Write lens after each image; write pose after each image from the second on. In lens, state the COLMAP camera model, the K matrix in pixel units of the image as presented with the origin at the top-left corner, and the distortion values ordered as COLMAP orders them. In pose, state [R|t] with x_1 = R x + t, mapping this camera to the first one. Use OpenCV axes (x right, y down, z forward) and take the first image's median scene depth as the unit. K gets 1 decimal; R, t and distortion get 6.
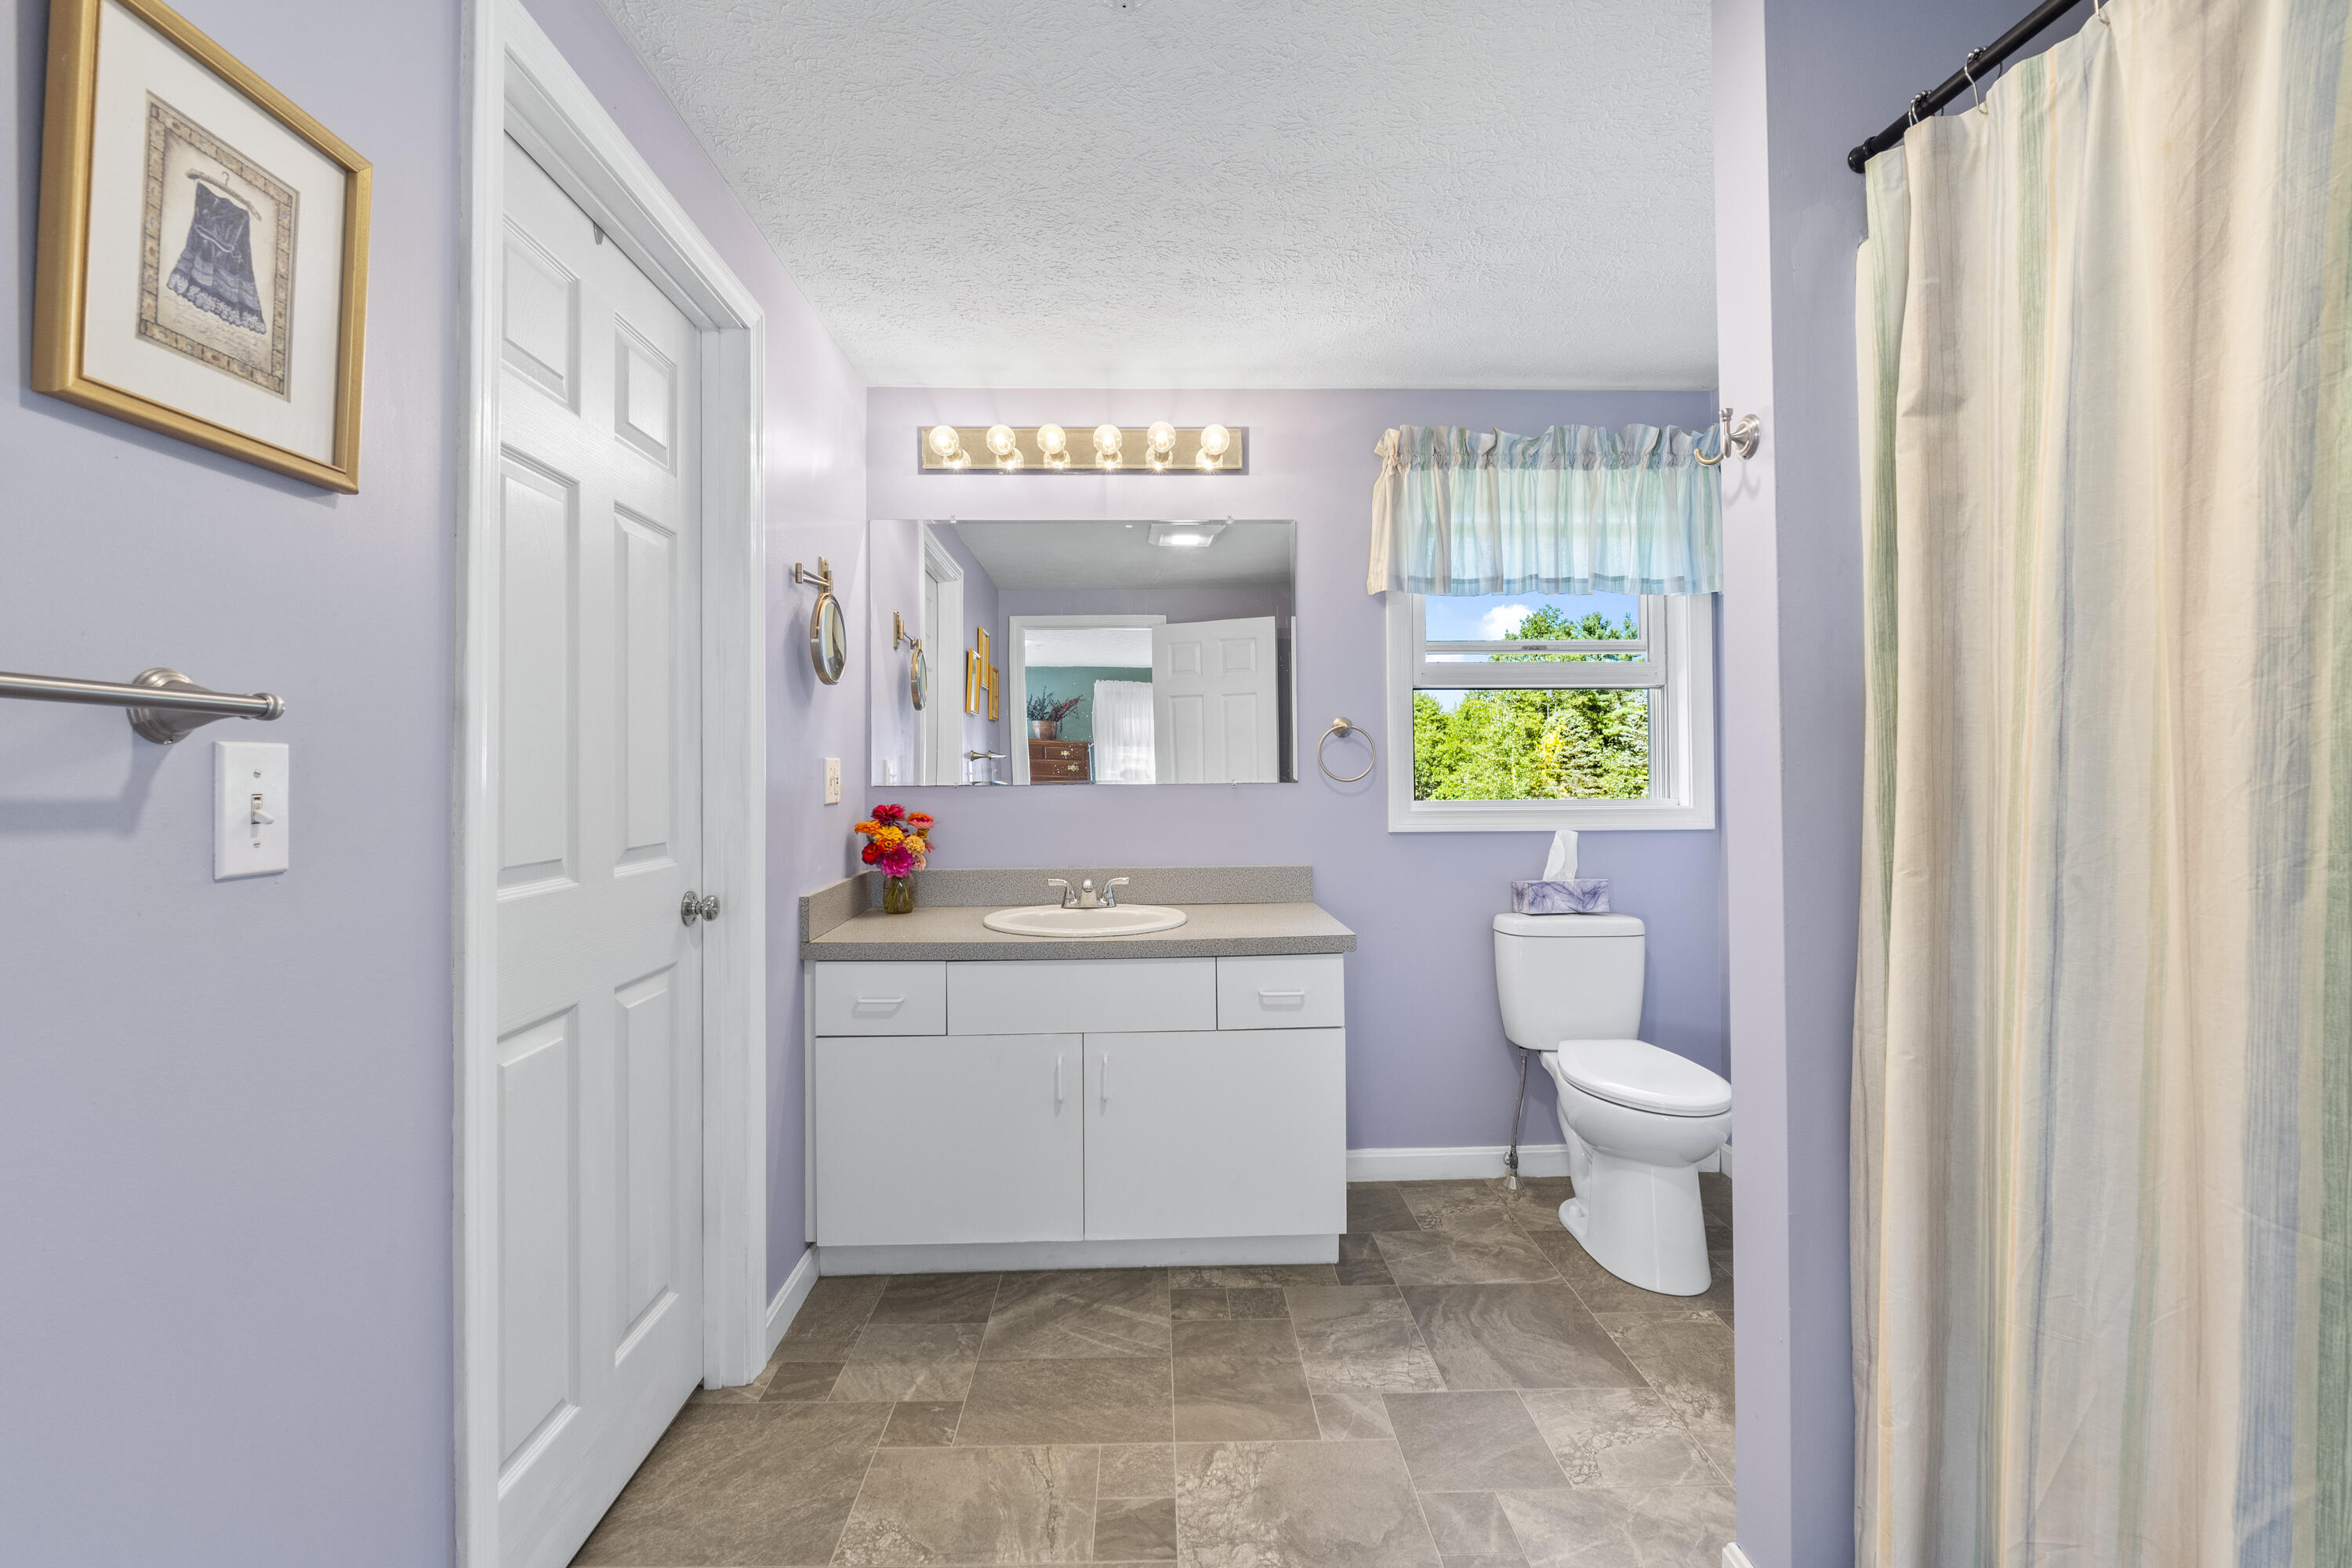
lens RADIAL K [[998.4, 0, 1171.0], [0, 998.4, 775.0], [0, 0, 1]] dist [0.001248, -0.000049]
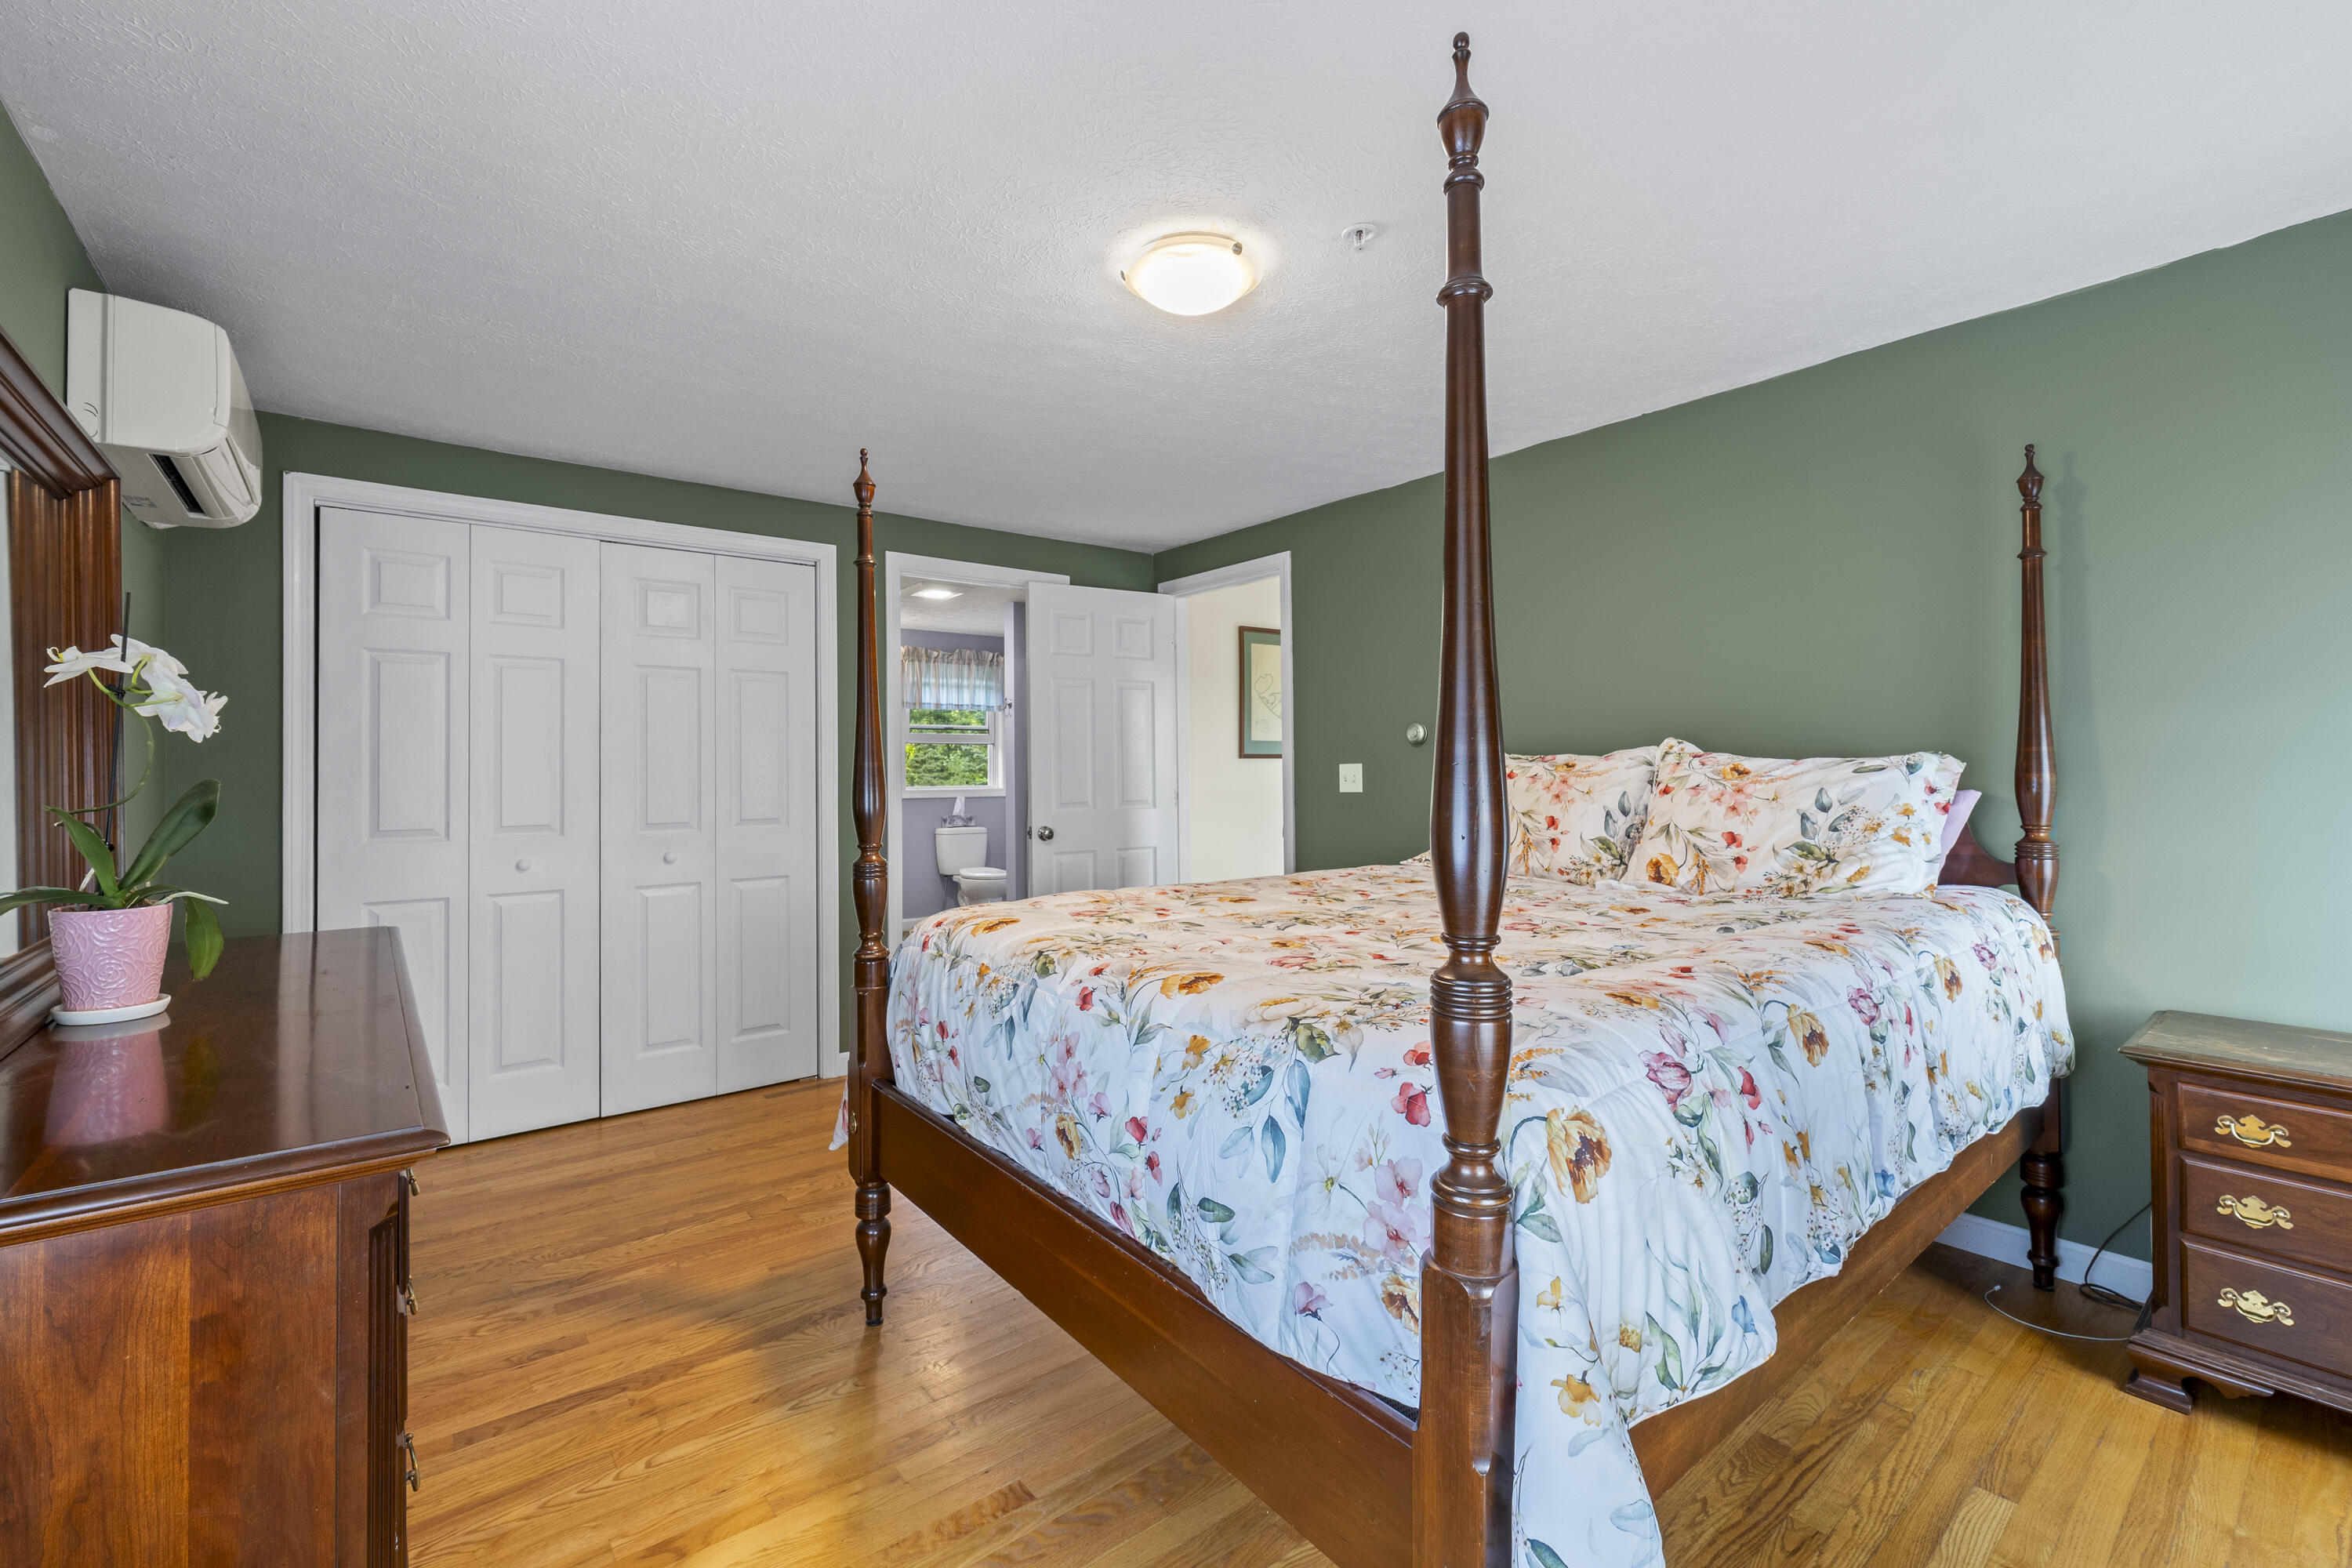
lens RADIAL K [[998.4, 0, 1177.1], [0, 998.4, 775.1], [0, 0, 1]] dist [0.001248, -0.000049]
pose [[0.803428, 0.005571, 0.595376, -0.764611], [-0.004115, 0.999984, -0.003804, 0.005750], [-0.595387, 0.000606, 0.803439, -1.565560]]
